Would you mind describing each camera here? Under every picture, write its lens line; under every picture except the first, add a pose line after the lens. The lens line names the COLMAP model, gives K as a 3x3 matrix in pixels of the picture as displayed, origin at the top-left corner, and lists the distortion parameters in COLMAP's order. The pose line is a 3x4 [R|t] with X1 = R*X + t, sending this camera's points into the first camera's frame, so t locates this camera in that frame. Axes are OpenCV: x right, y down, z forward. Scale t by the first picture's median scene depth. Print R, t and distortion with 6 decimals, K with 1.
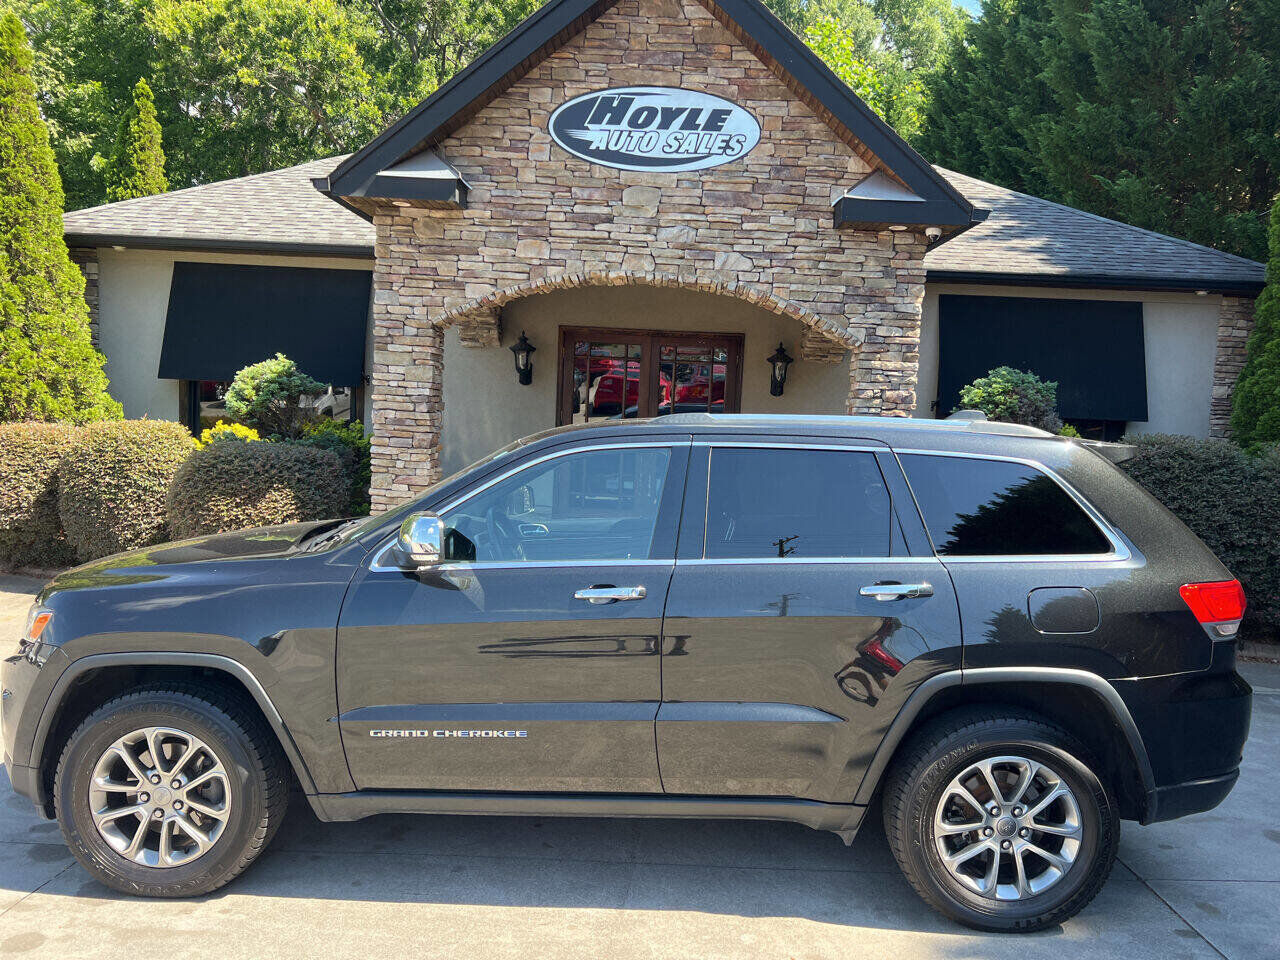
lens RADIAL K [[962.1, 0, 647.9], [0, 962.1, 487.9], [0, 0, 1]] dist [0.037573, -0.010455]
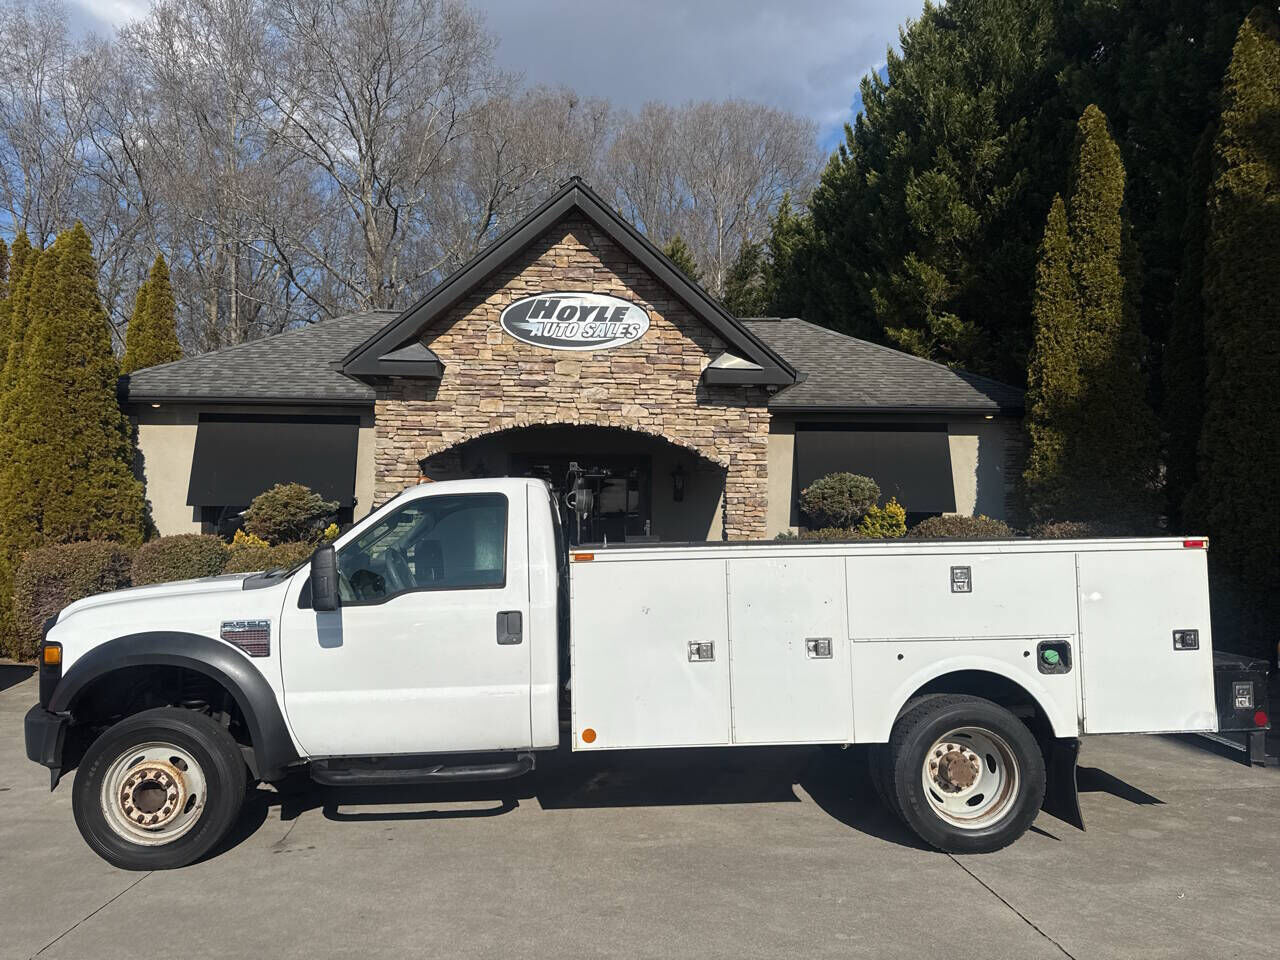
lens RADIAL K [[903.1, 0, 643.6], [0, 903.1, 486.1], [0, 0, 1]] dist [0.161324, -0.344551]
pose [[0.997243, -0.033602, 0.066166, 0.009764], [0.040450, 0.993644, -0.105046, 0.014944], [-0.062216, 0.107433, 0.992264, -0.306406]]
